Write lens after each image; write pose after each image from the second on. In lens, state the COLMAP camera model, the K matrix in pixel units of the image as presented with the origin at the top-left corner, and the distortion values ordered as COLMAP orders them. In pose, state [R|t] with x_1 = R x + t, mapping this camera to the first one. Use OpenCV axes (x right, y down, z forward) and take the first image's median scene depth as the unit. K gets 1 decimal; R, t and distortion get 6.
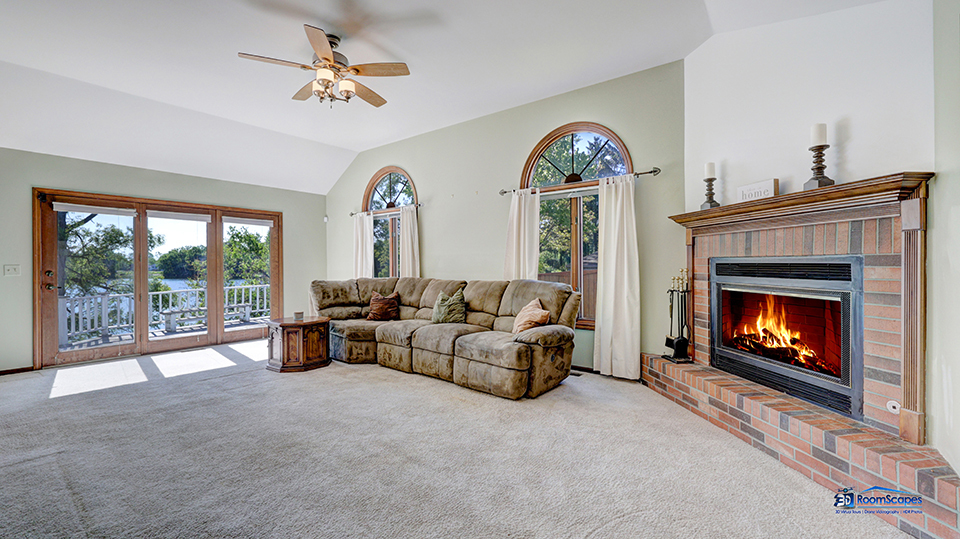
lens RADIAL K [[404.1, 0, 470.9], [0, 404.1, 264.1], [0, 0, 1]] dist [-0.000235, 0.000581]
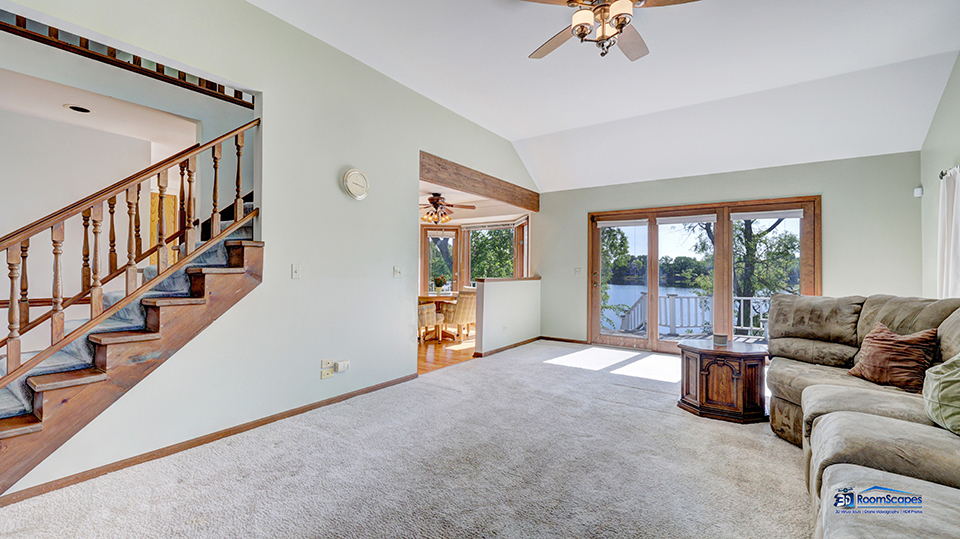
lens RADIAL K [[404.1, 0, 482.5], [0, 404.1, 264.3], [0, 0, 1]] dist [-0.000235, 0.000581]
pose [[0.065140, -0.006315, -0.997856, 0.248724], [-0.006009, 0.999959, -0.006721, -0.000122], [0.997858, 0.006434, 0.065100, 0.481829]]
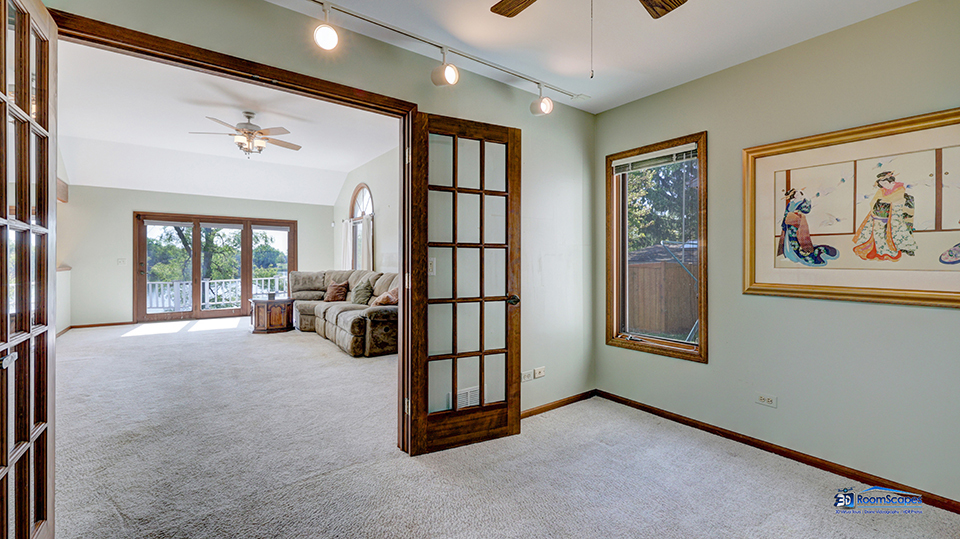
lens RADIAL K [[404.1, 0, 470.7], [0, 404.1, 259.8], [0, 0, 1]] dist [-0.000235, 0.000581]
pose [[0.960415, 0.006962, -0.278486, 0.593632], [-0.006752, 0.999976, 0.001713, -0.006193], [0.278491, 0.000235, 0.960439, -0.161716]]
